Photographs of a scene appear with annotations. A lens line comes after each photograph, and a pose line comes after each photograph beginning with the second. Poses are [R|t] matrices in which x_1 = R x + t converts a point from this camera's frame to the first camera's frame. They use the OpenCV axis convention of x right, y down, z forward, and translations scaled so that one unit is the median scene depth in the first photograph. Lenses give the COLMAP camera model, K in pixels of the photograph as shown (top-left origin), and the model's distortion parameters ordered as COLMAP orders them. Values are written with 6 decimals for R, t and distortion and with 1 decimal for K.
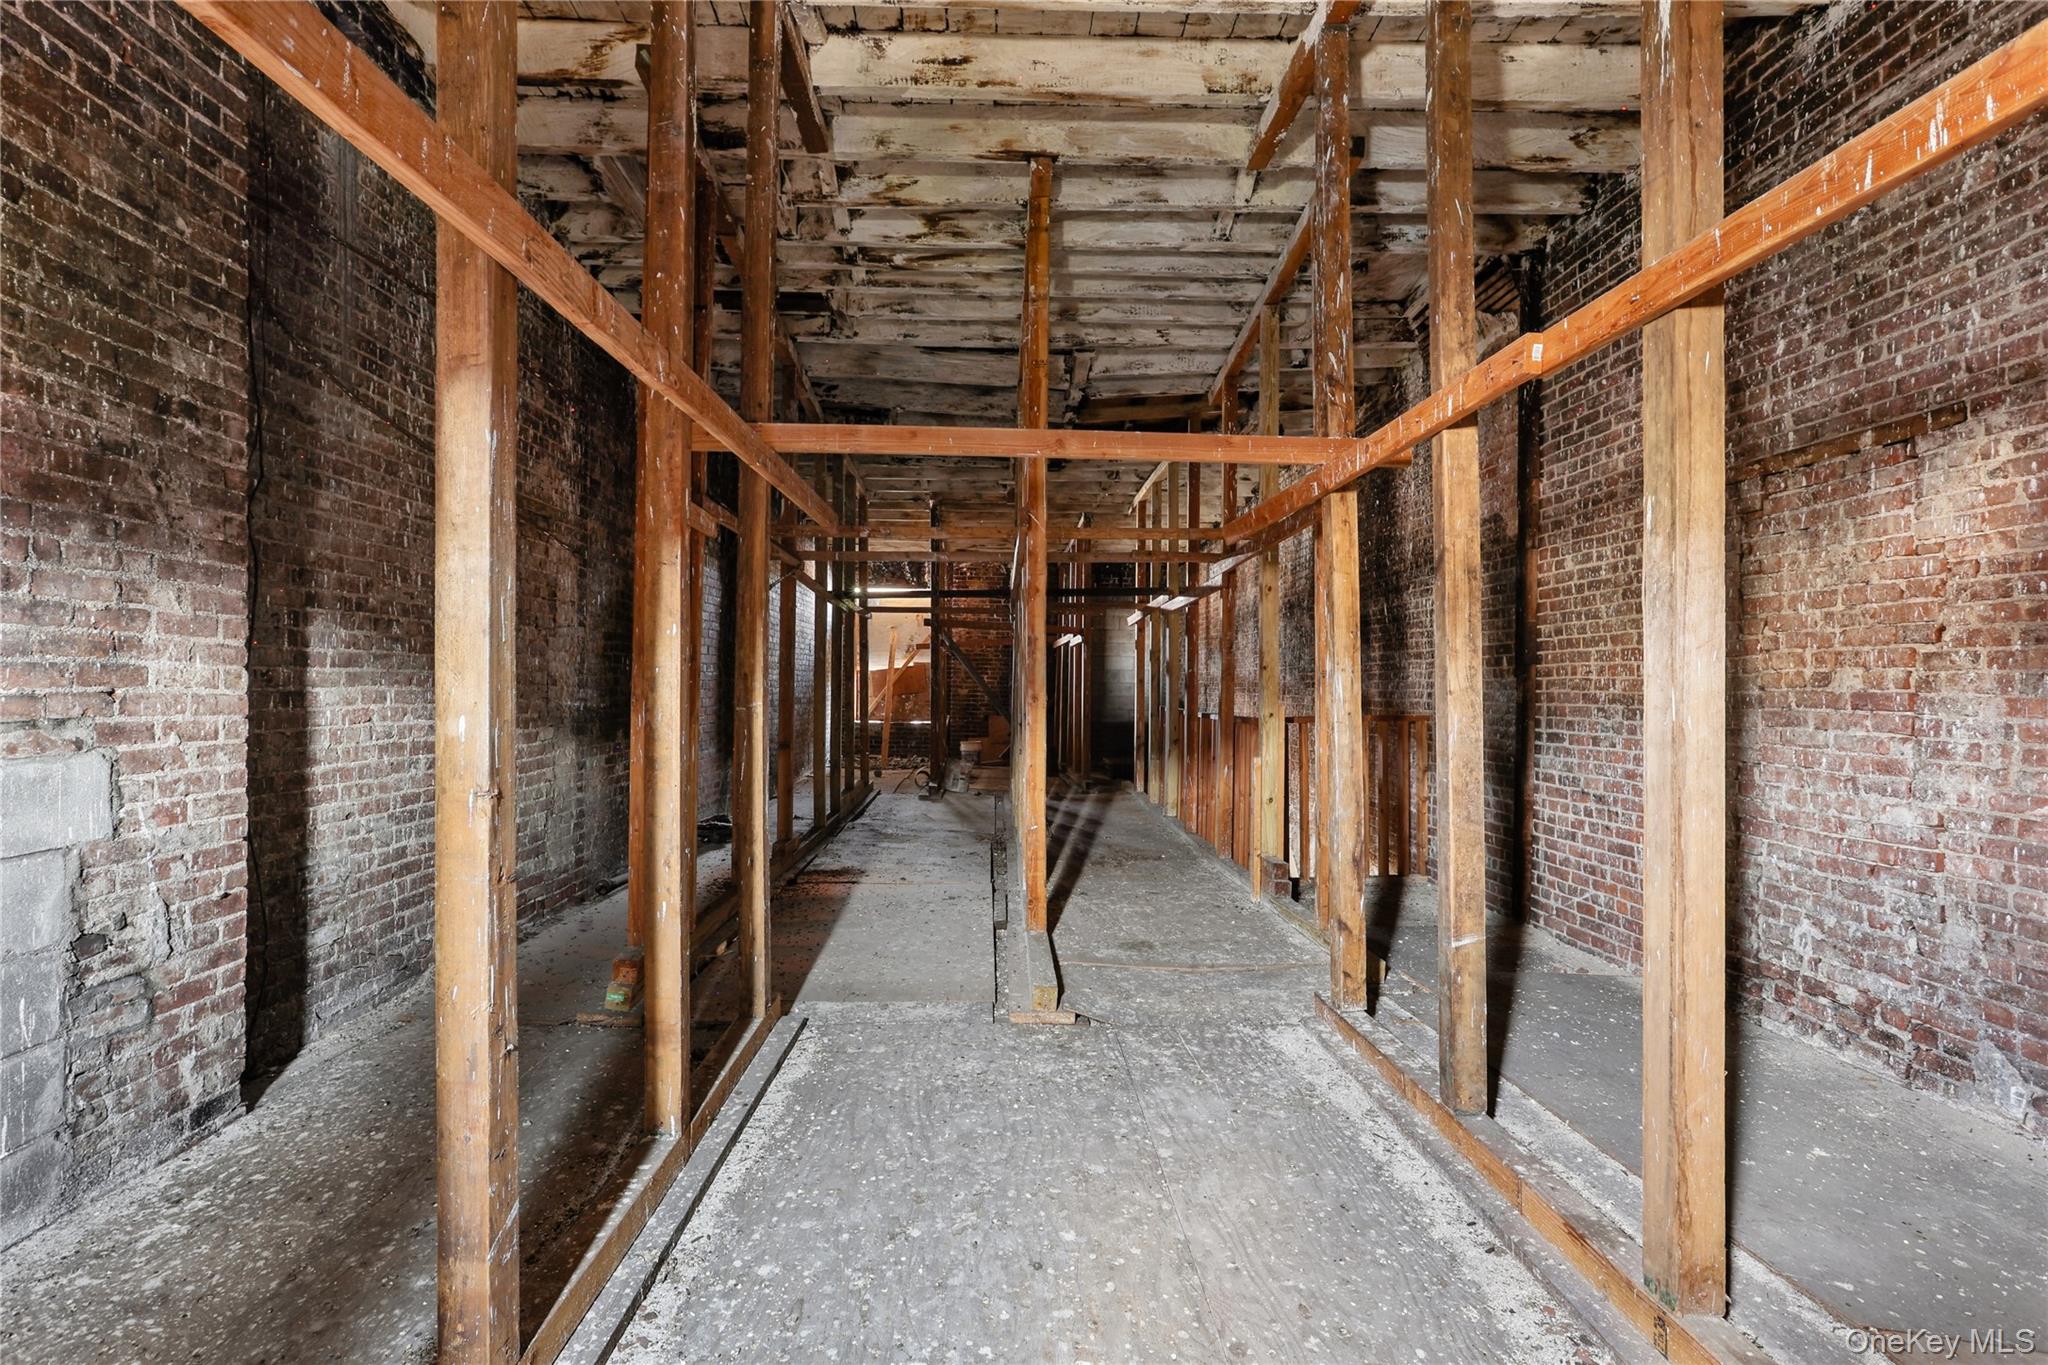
lens RADIAL K [[999.8, 0, 968.5], [0, 999.8, 705.4], [0, 0, 1]] dist [-0.062868, 0.047138]
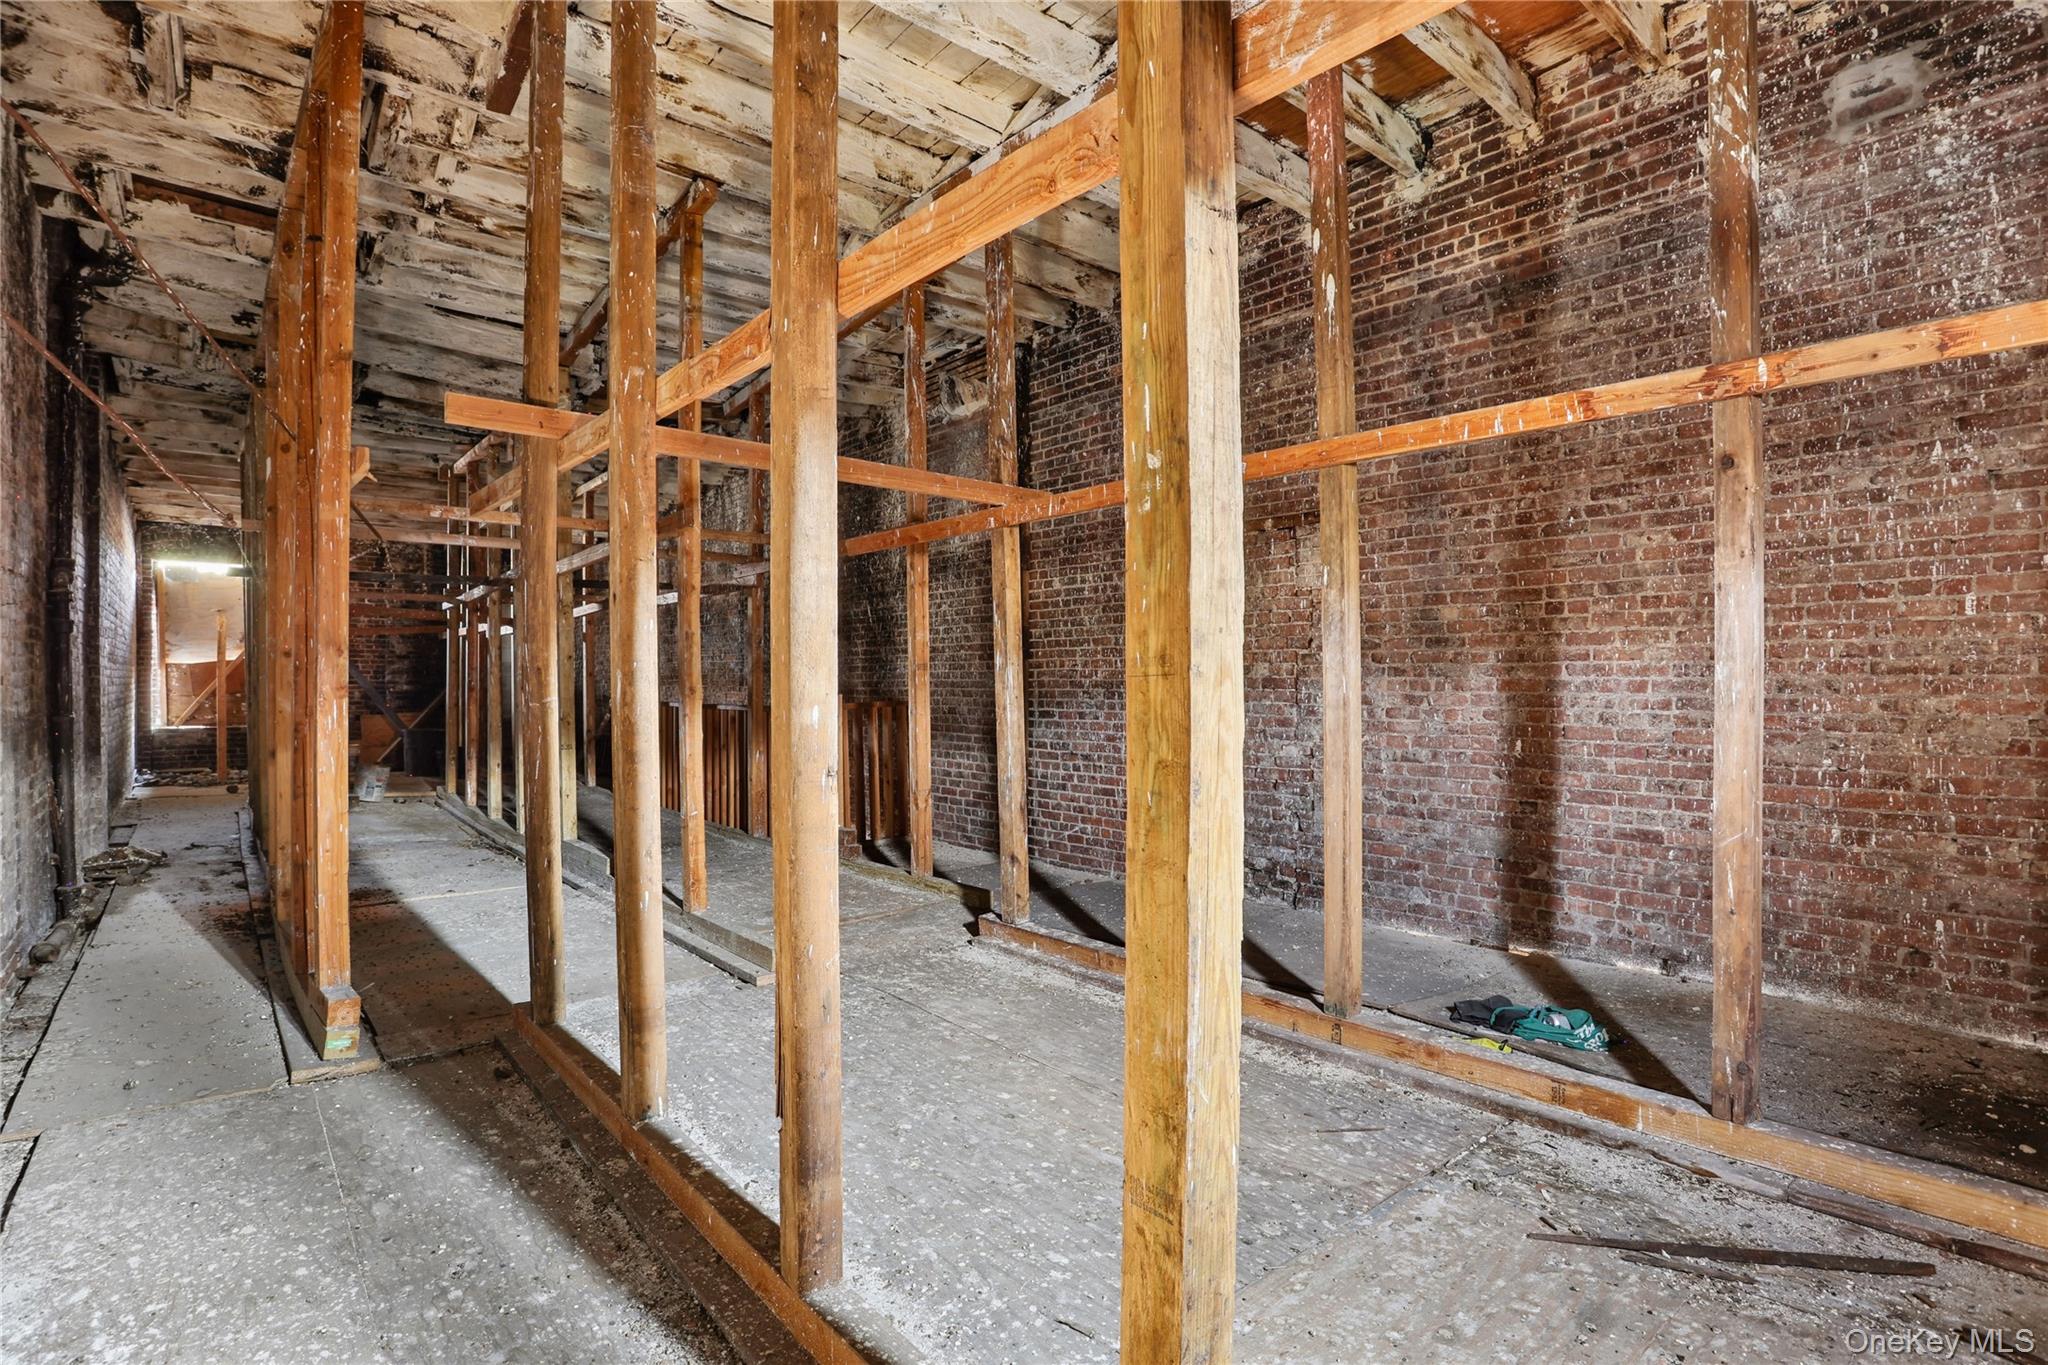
lens RADIAL K [[999.8, 0, 968.5], [0, 999.8, 705.4], [0, 0, 1]] dist [-0.062868, 0.047138]
pose [[0.792276, -0.025357, 0.609636, -0.346980], [0.021025, 0.999677, 0.014255, -0.000739], [-0.609801, 0.001524, 0.792553, -0.008496]]
